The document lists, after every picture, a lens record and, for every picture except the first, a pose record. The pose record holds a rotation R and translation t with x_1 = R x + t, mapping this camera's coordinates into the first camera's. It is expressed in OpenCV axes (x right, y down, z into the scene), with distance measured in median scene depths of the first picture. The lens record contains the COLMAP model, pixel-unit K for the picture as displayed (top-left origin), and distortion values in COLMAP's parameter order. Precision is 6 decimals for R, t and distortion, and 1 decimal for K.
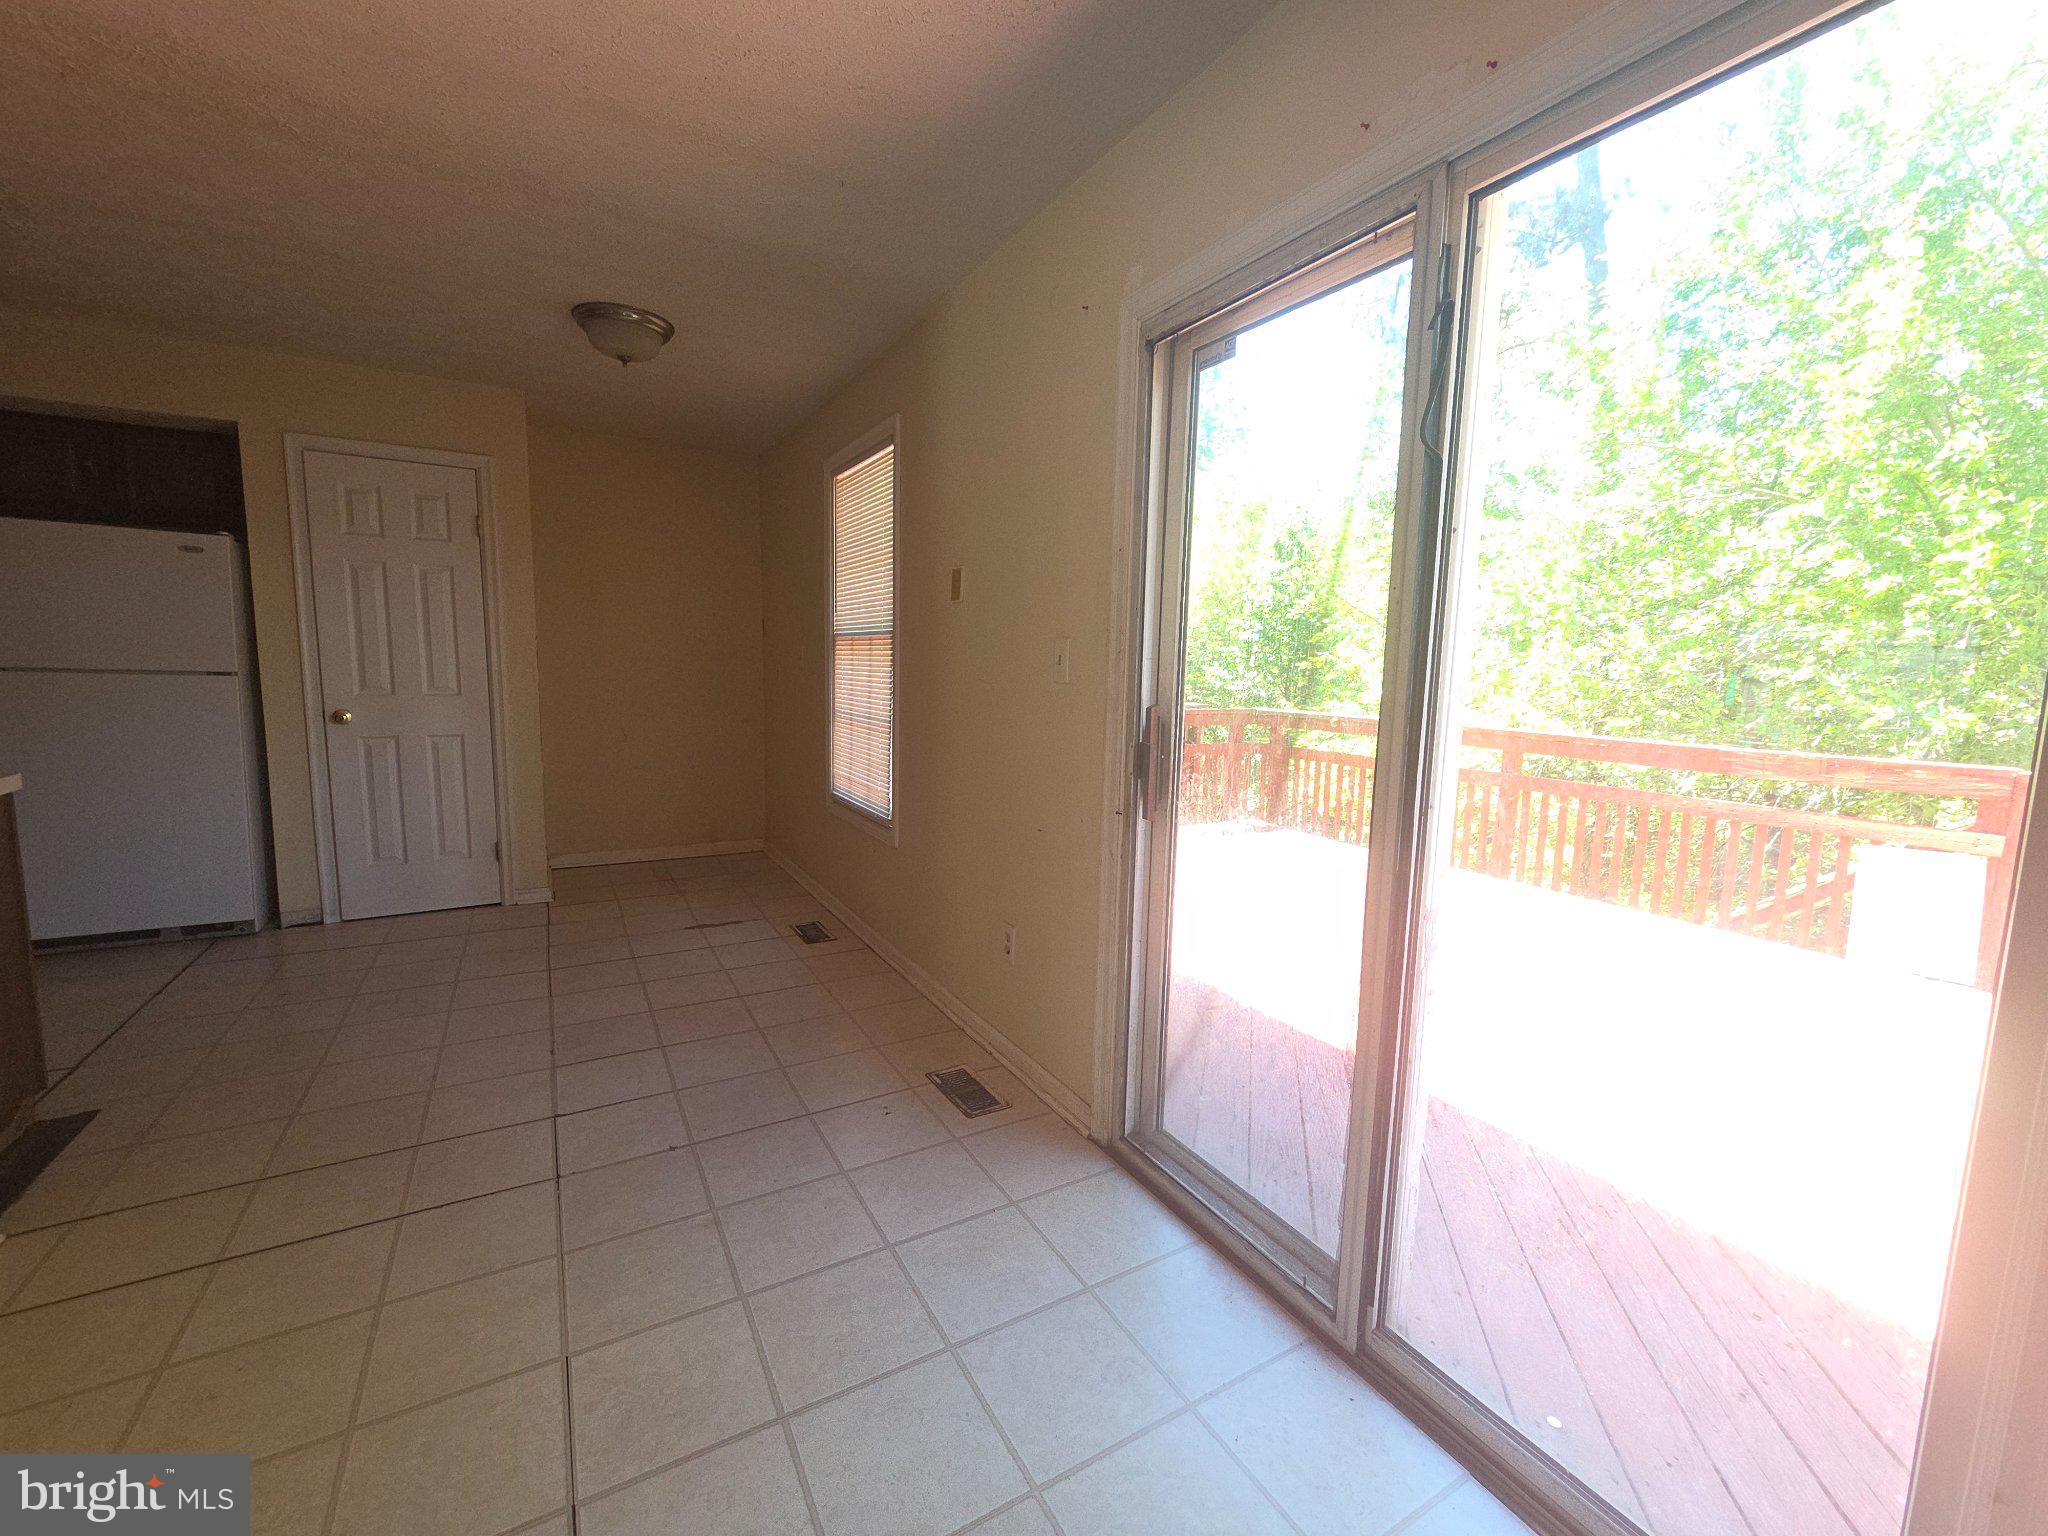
lens RADIAL K [[841.3, 0, 1024.0], [0, 841.3, 768.0], [0, 0, 1]] dist [0.000919, 0.000192]
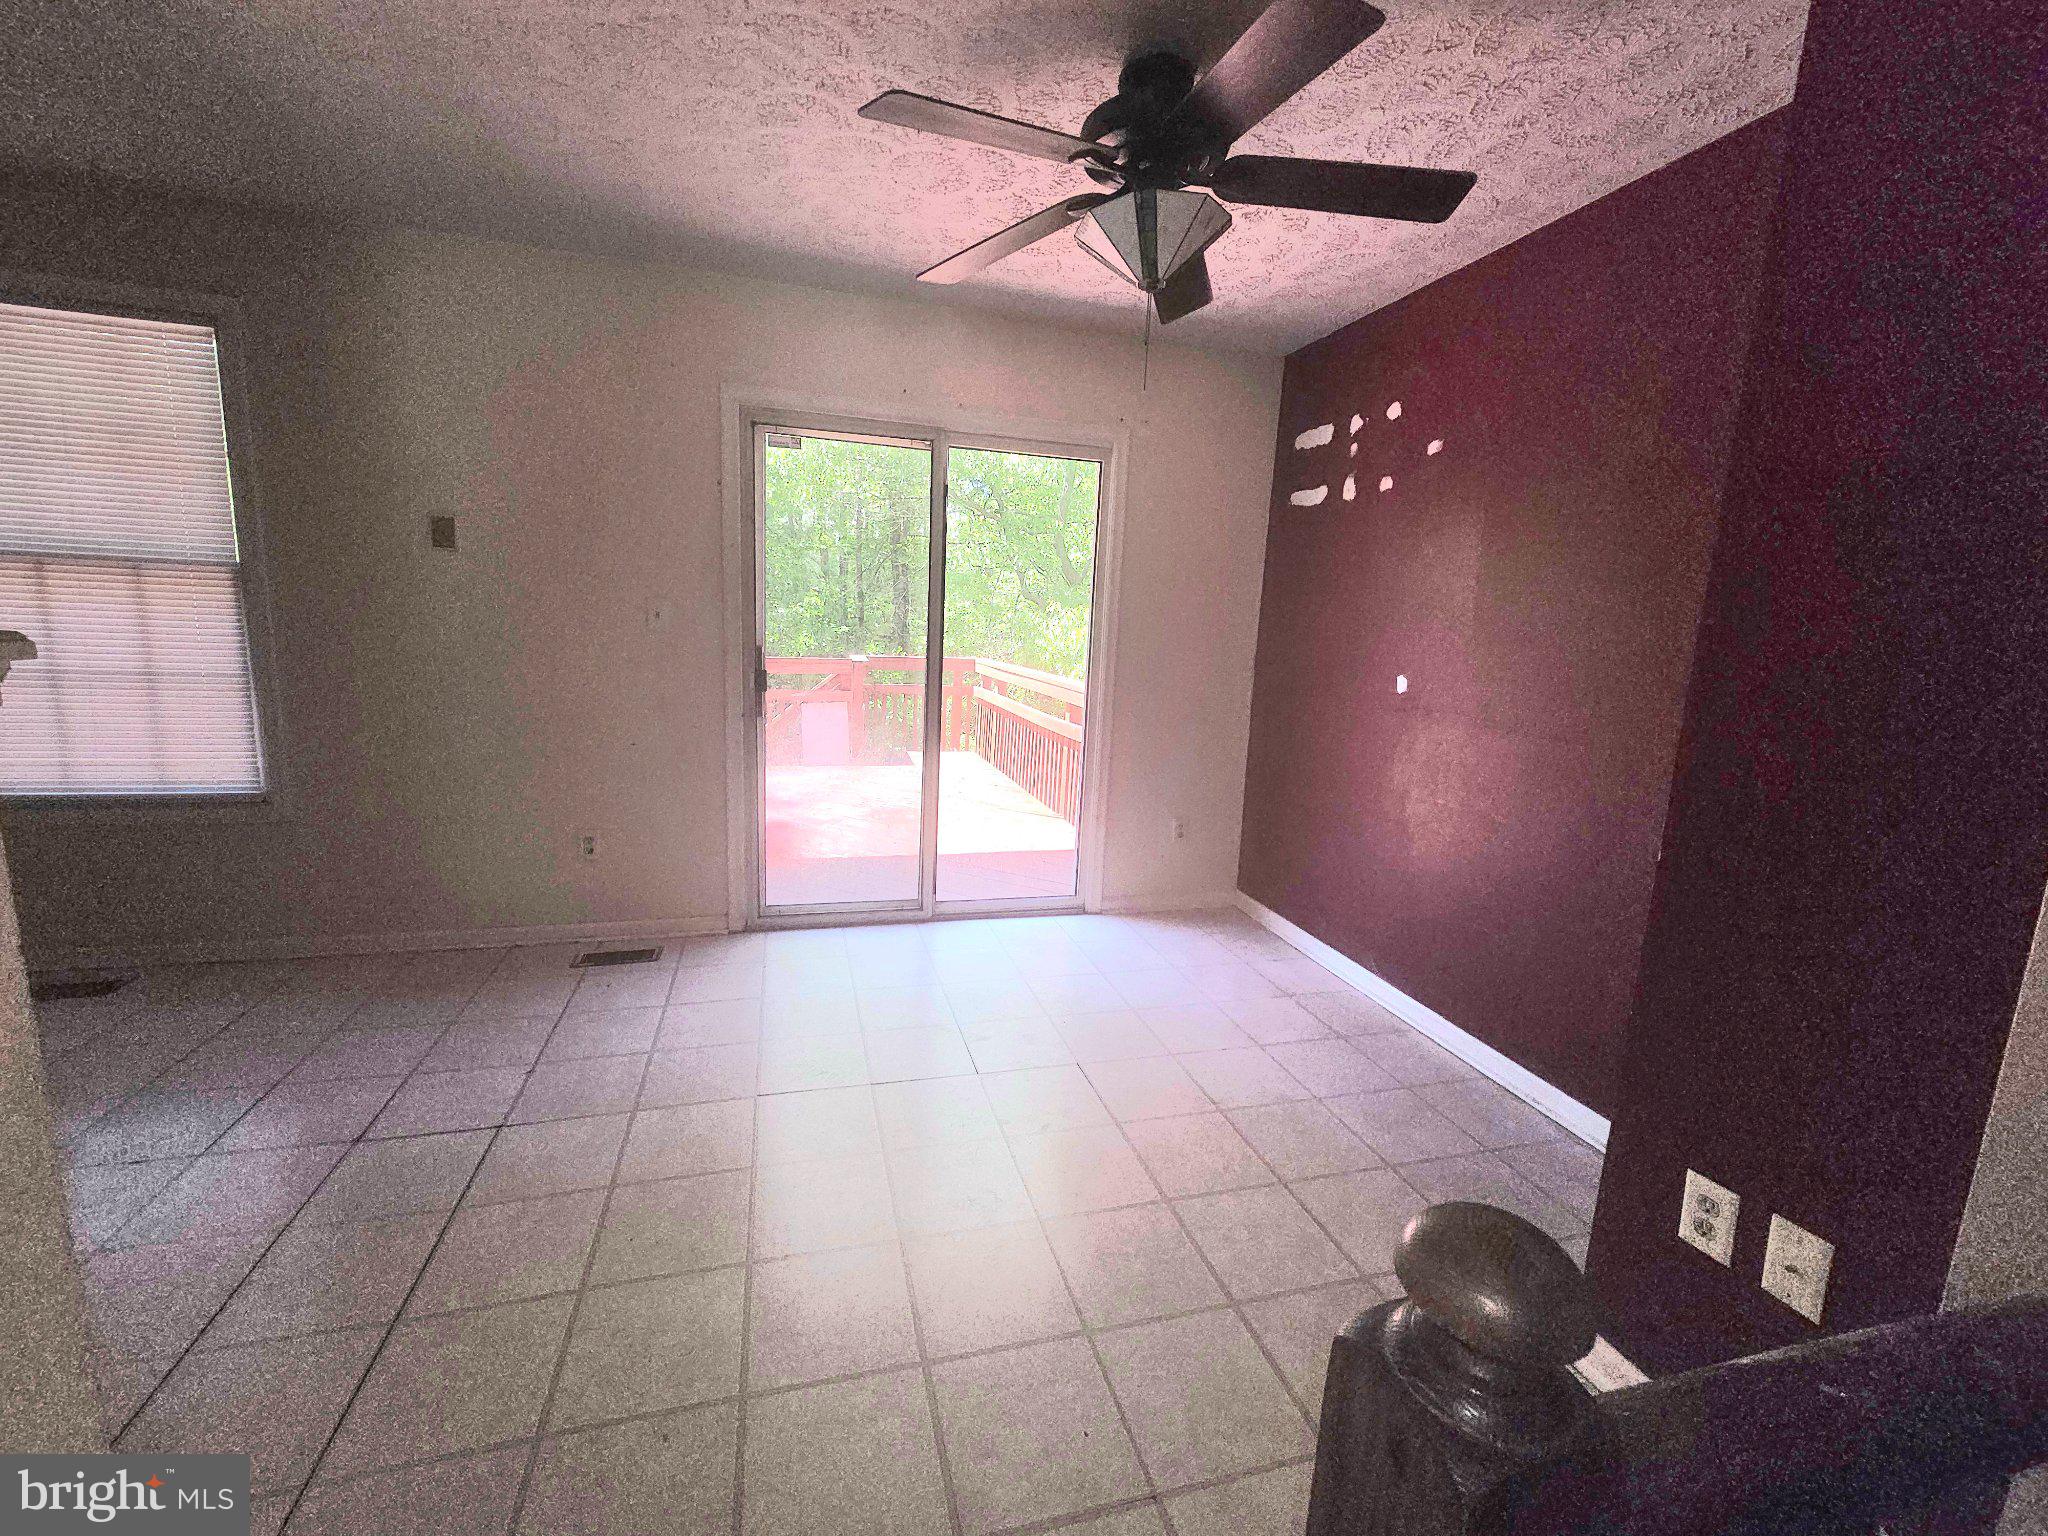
lens RADIAL K [[832.1, 0, 1024.0], [0, 832.1, 768.0], [0, 0, 1]] dist [-0.001905, -0.000339]
pose [[0.250477, -0.179872, 0.951266, -1.128235], [0.081078, 0.983034, 0.164531, -0.056490], [-0.964722, 0.035916, 0.260811, 0.079204]]
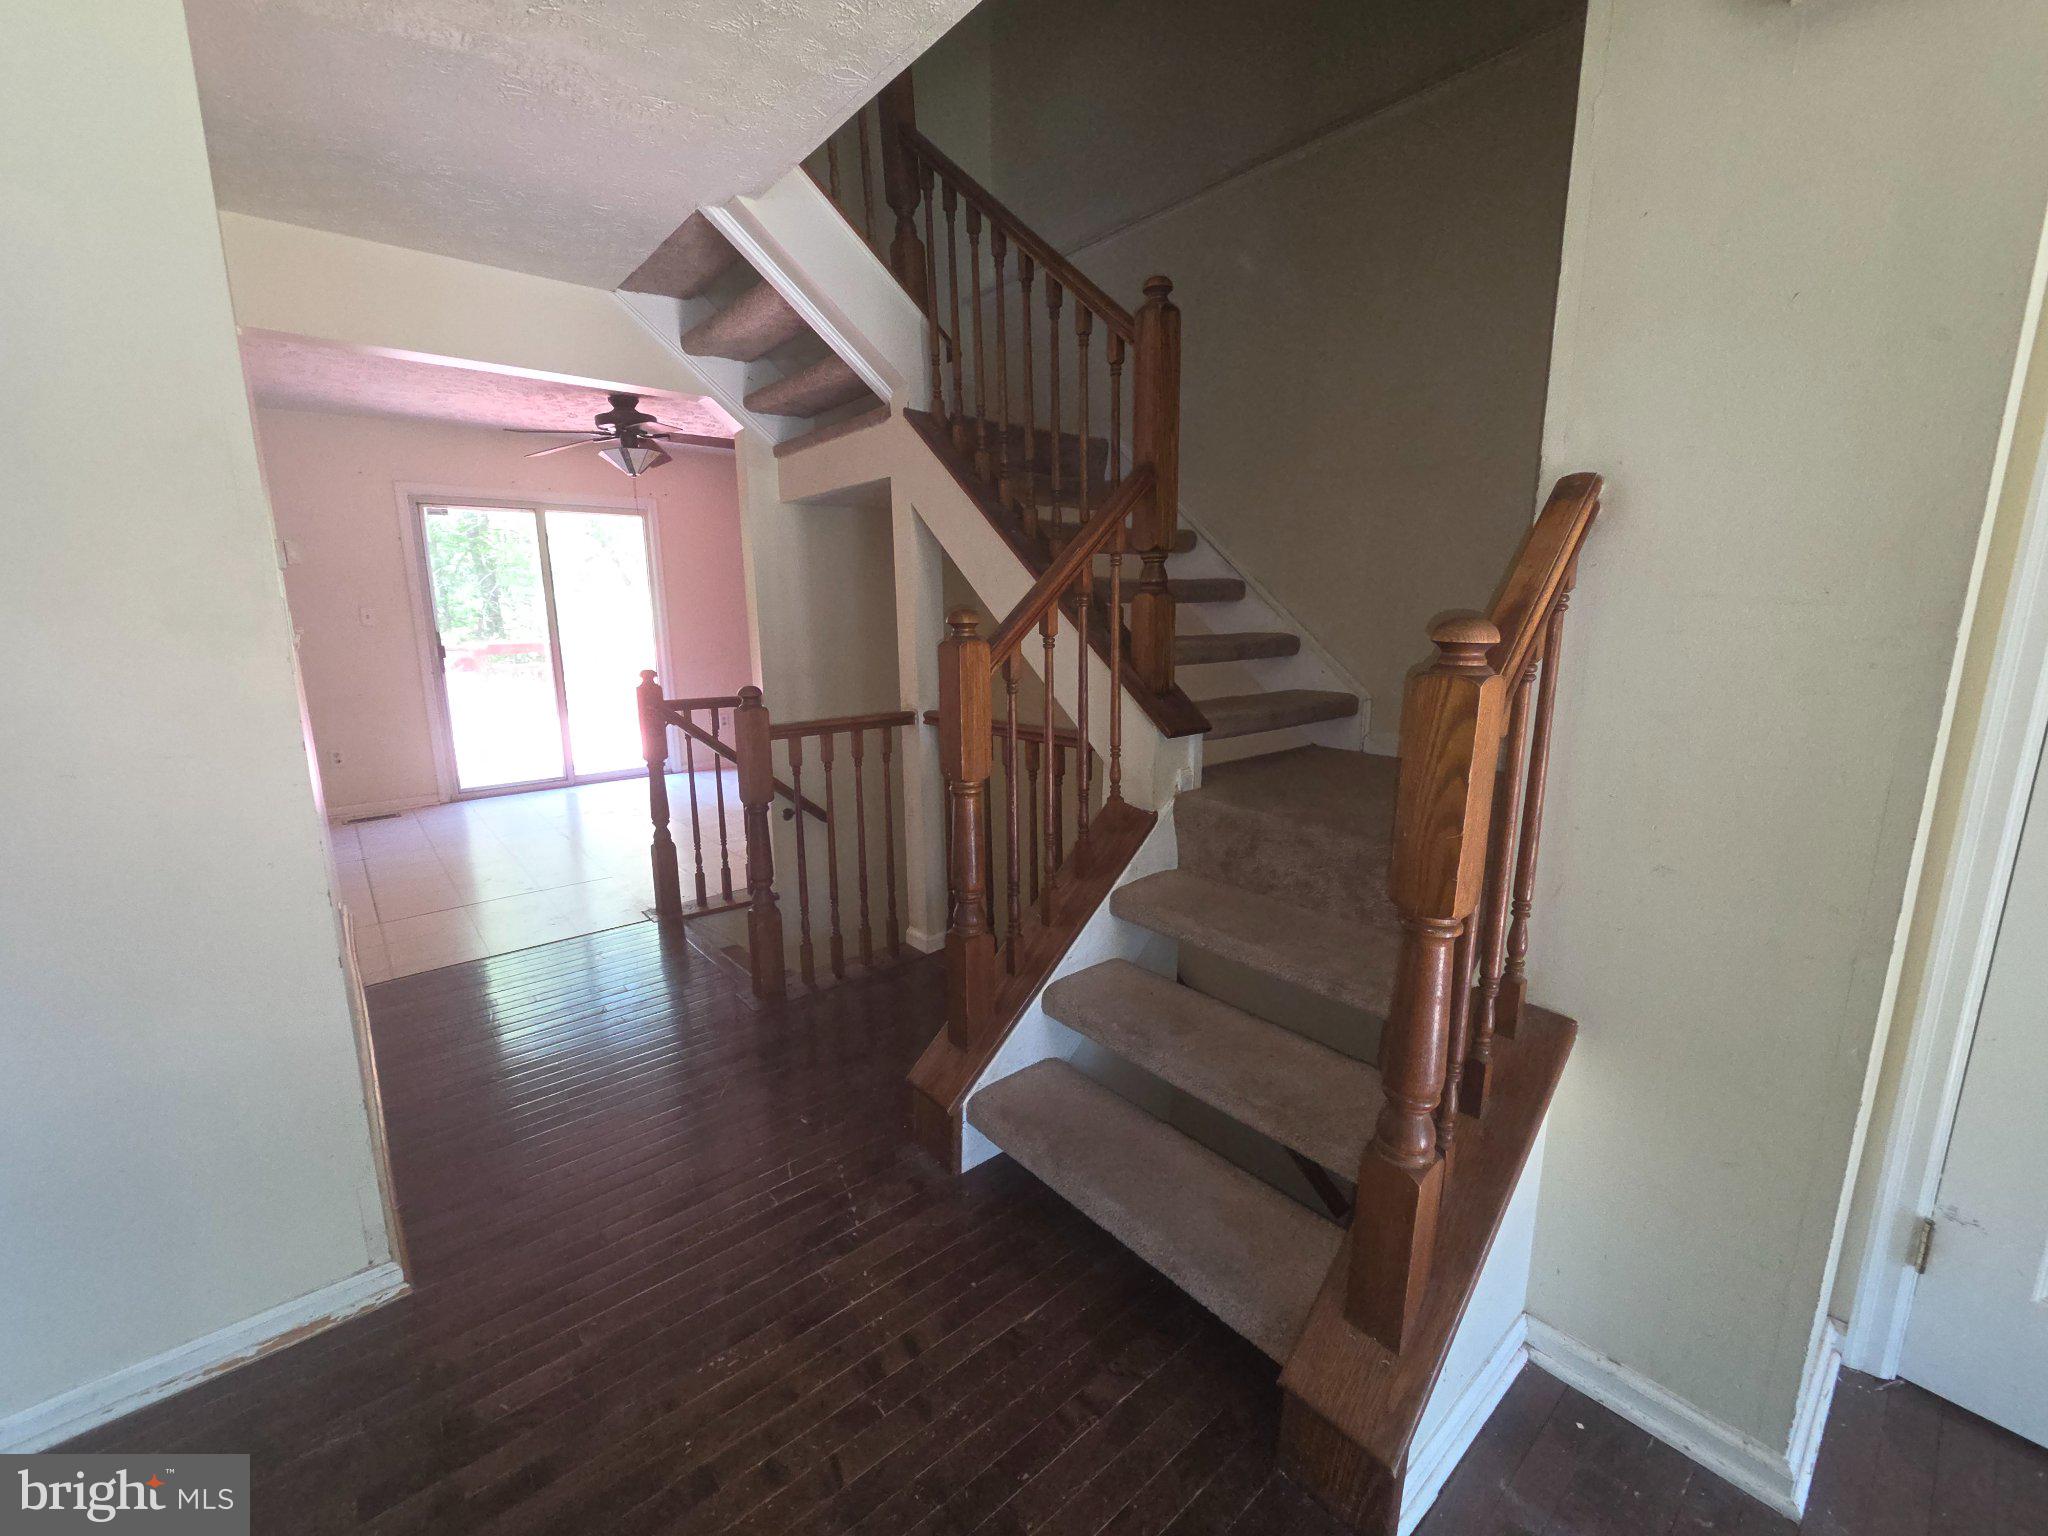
lens RADIAL K [[819.8, 0, 1024.0], [0, 819.8, 768.0], [0, 0, 1]] dist [0.001355, 0.000397]
pose [[-0.173923, -0.212766, 0.961500, -2.527206], [0.128210, 0.963177, 0.236329, -0.026172], [-0.976377, 0.164377, -0.140240, -0.390402]]
